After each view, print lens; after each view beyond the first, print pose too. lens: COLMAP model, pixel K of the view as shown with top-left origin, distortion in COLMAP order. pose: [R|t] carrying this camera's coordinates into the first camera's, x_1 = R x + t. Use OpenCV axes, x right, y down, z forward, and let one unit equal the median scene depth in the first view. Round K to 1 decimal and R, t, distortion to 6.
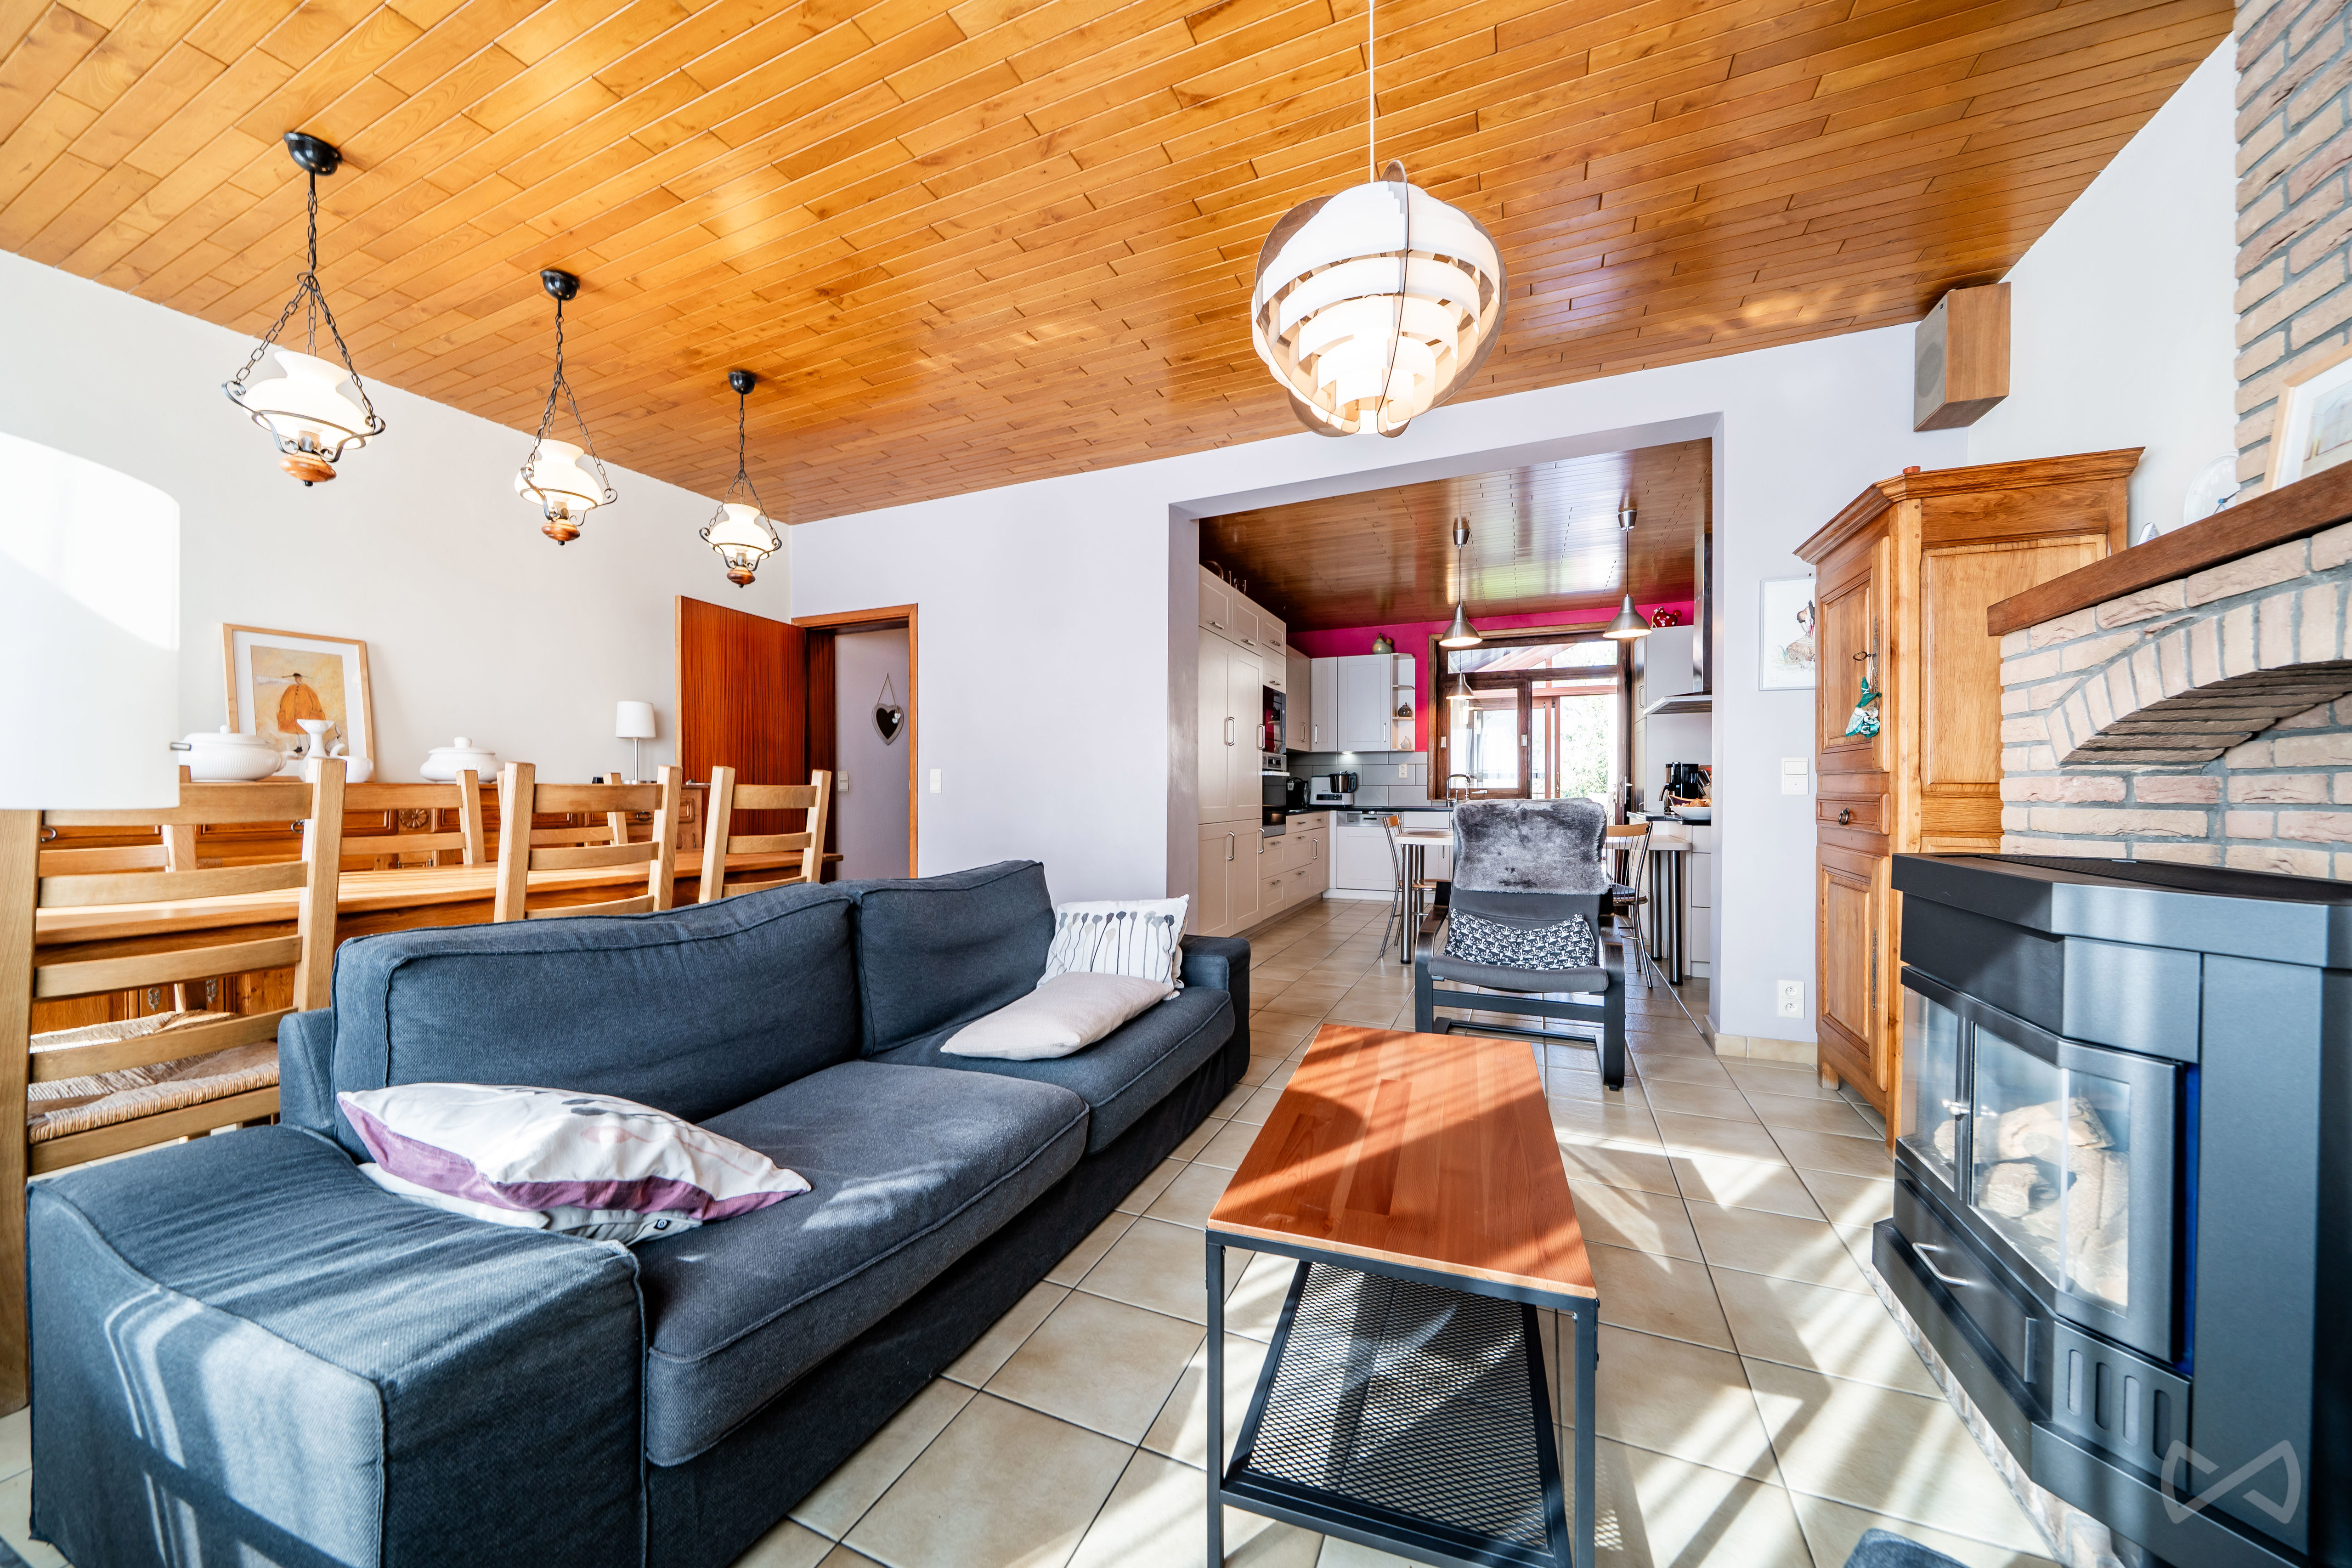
lens RADIAL K [[798.3, 0, 1174.6], [0, 798.3, 795.0], [0, 0, 1]] dist [-0.001391, -0.000017]
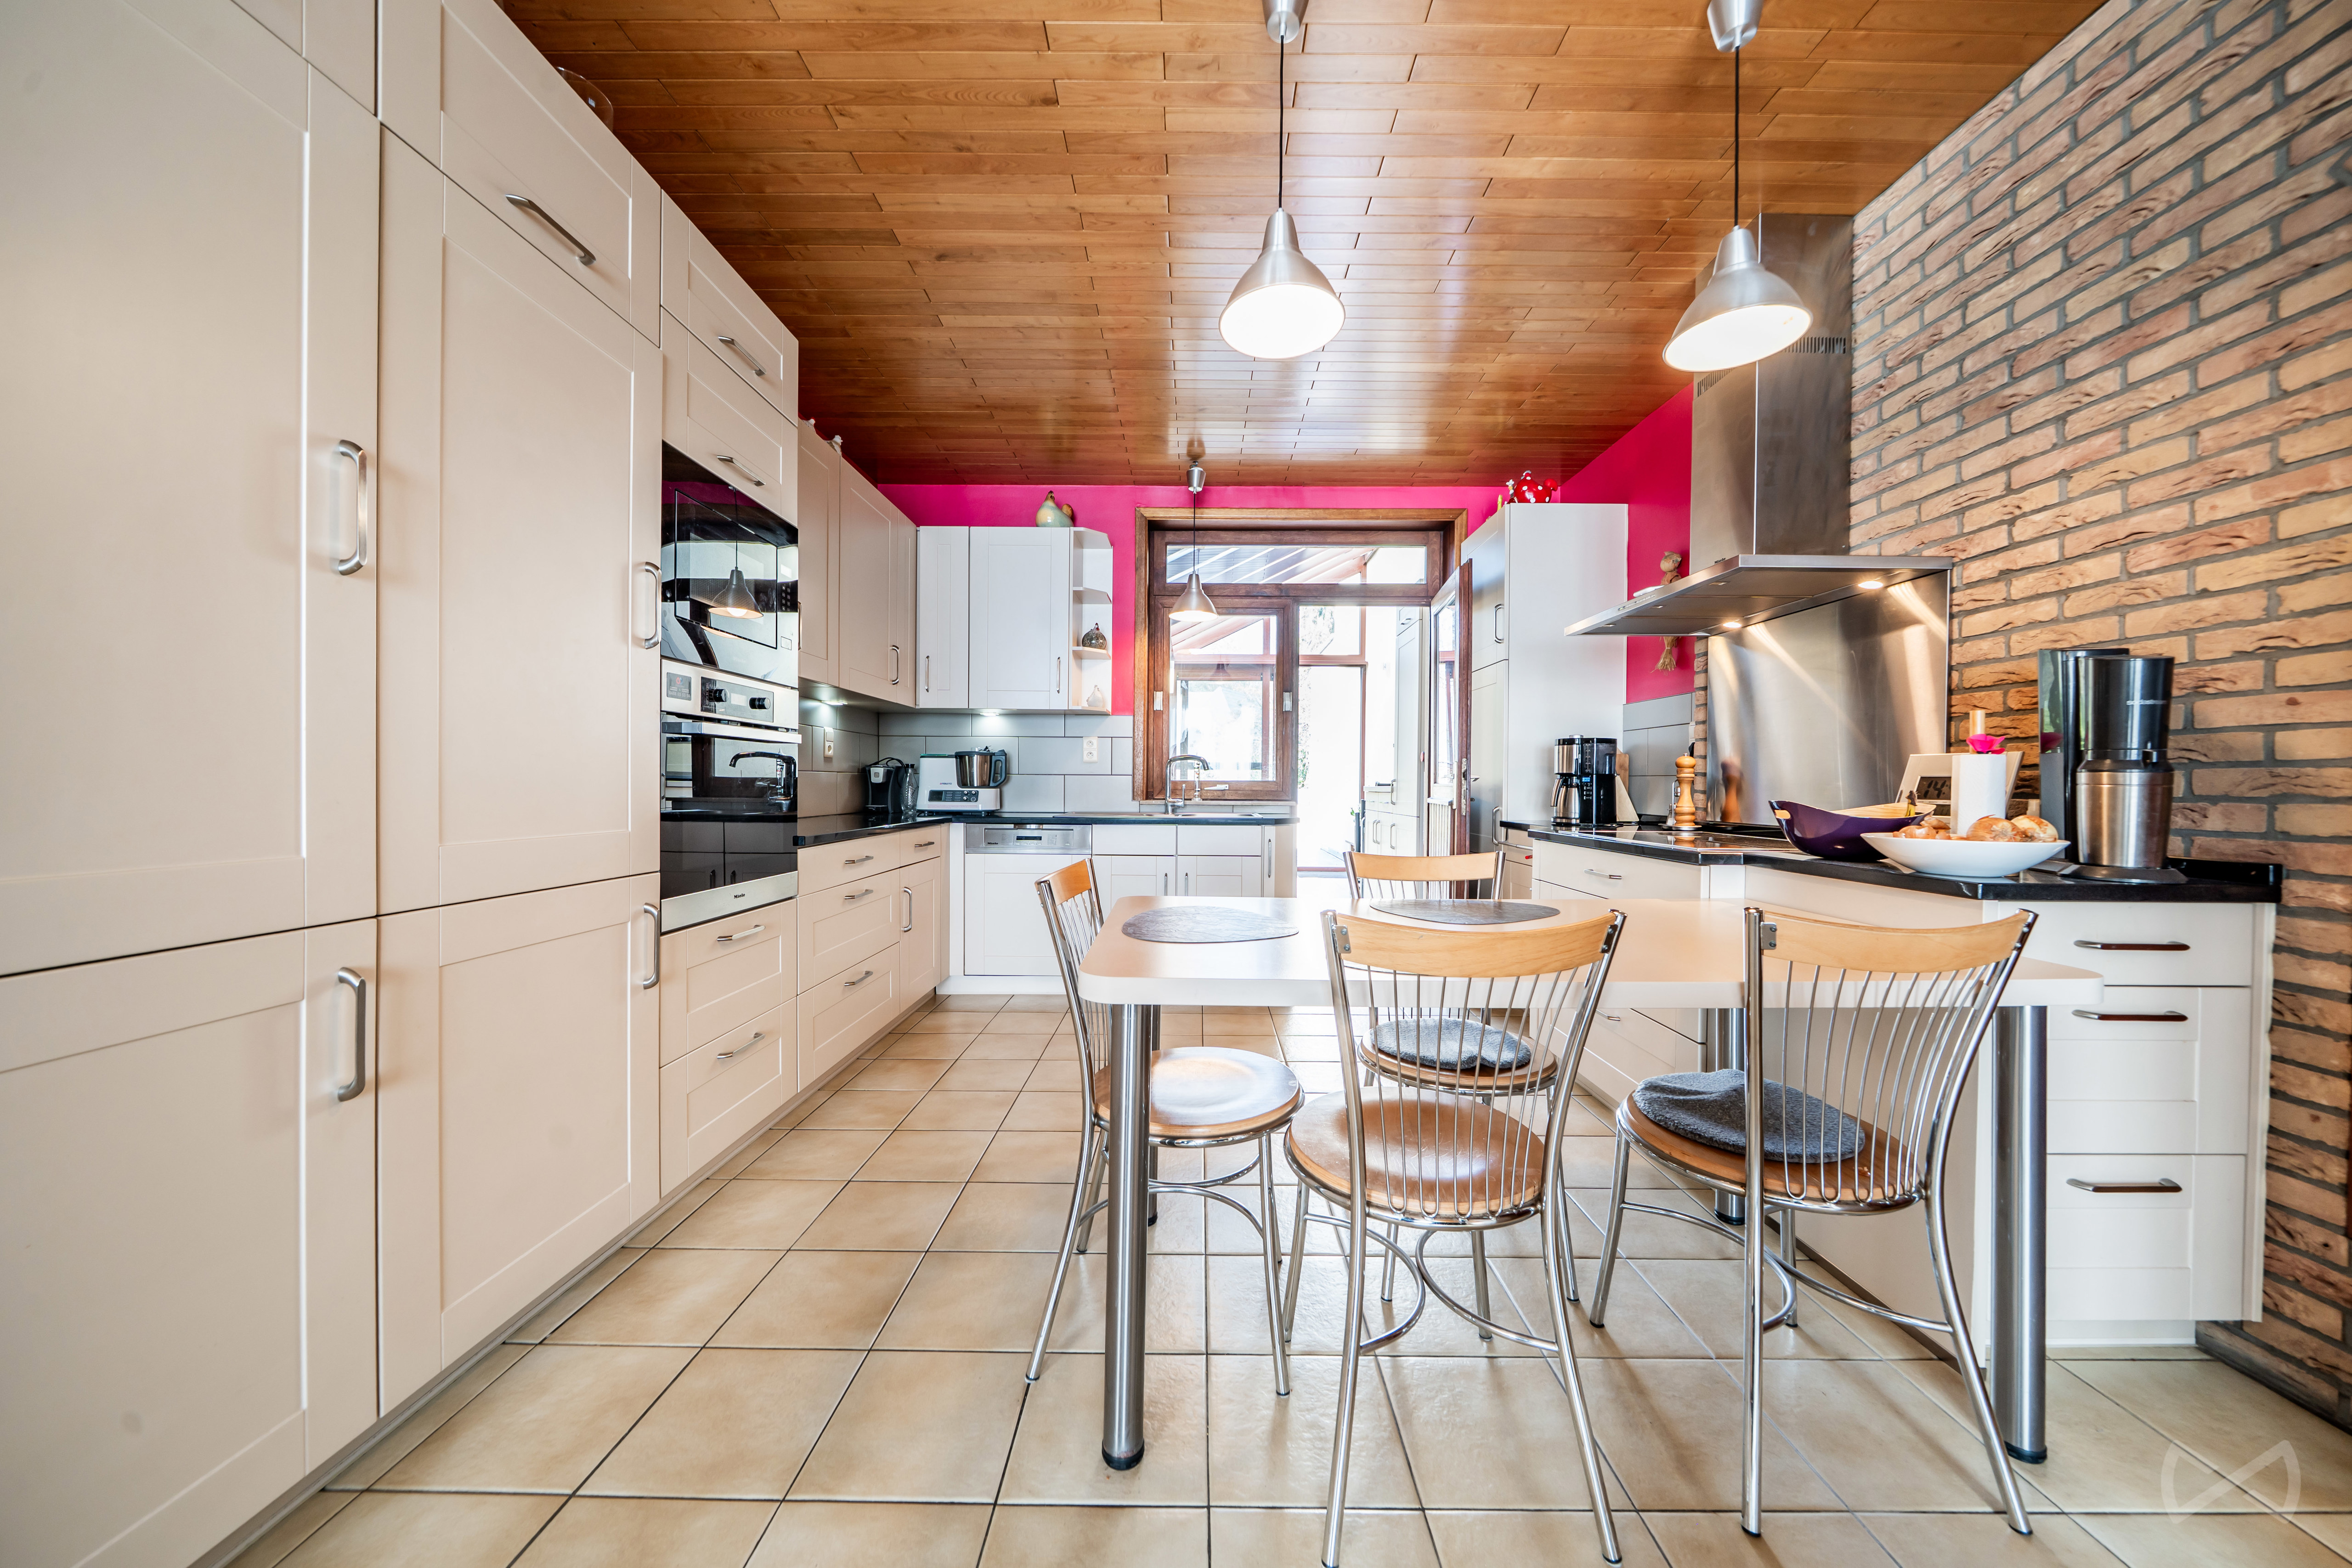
lens RADIAL K [[798.3, 0, 1181.0], [0, 798.3, 786.8], [0, 0, 1]] dist [-0.001391, -0.000017]
pose [[0.919890, 0.006944, 0.392115, 0.128795], [-0.005262, 0.999972, -0.005363, -0.001445], [-0.392141, 0.002870, 0.919901, 0.472337]]
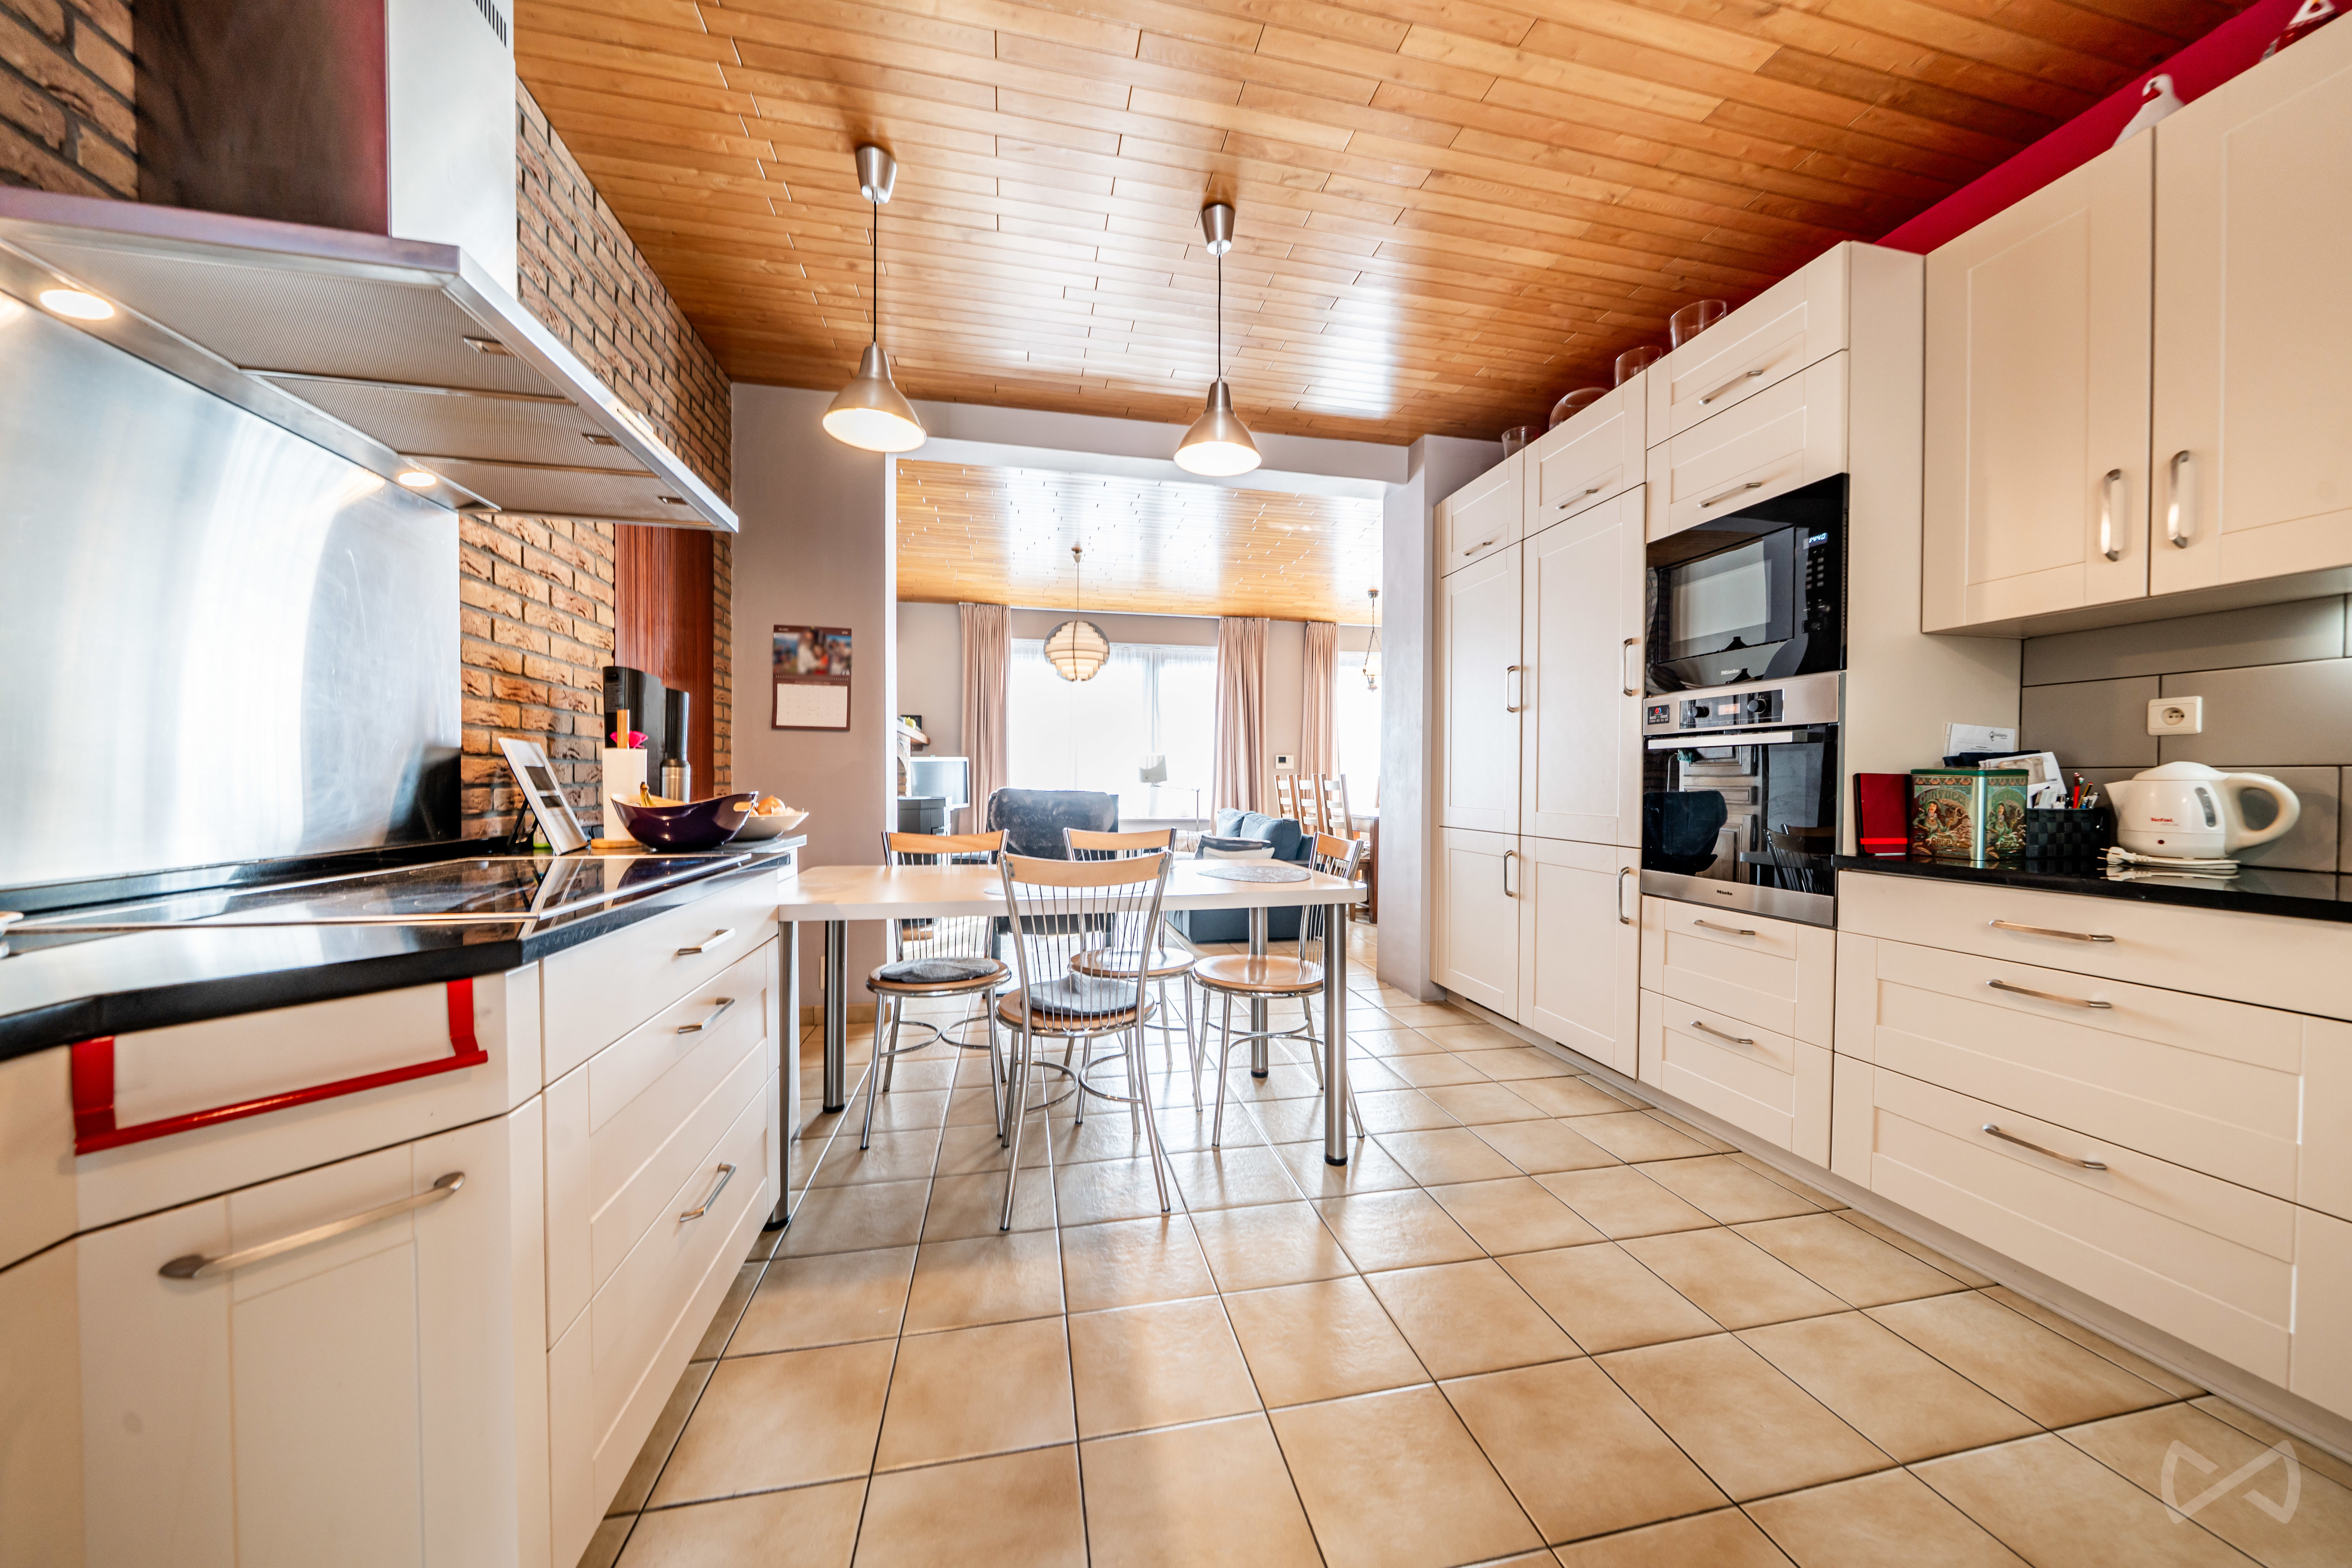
lens RADIAL K [[798.3, 0, 1181.2], [0, 798.3, 786.5], [0, 0, 1]] dist [-0.001391, -0.000017]
pose [[-0.807319, 0.002290, -0.590110, 0.421407], [-0.008899, 0.999832, 0.016054, -0.006484], [0.590048, 0.018212, -0.807163, 0.889859]]
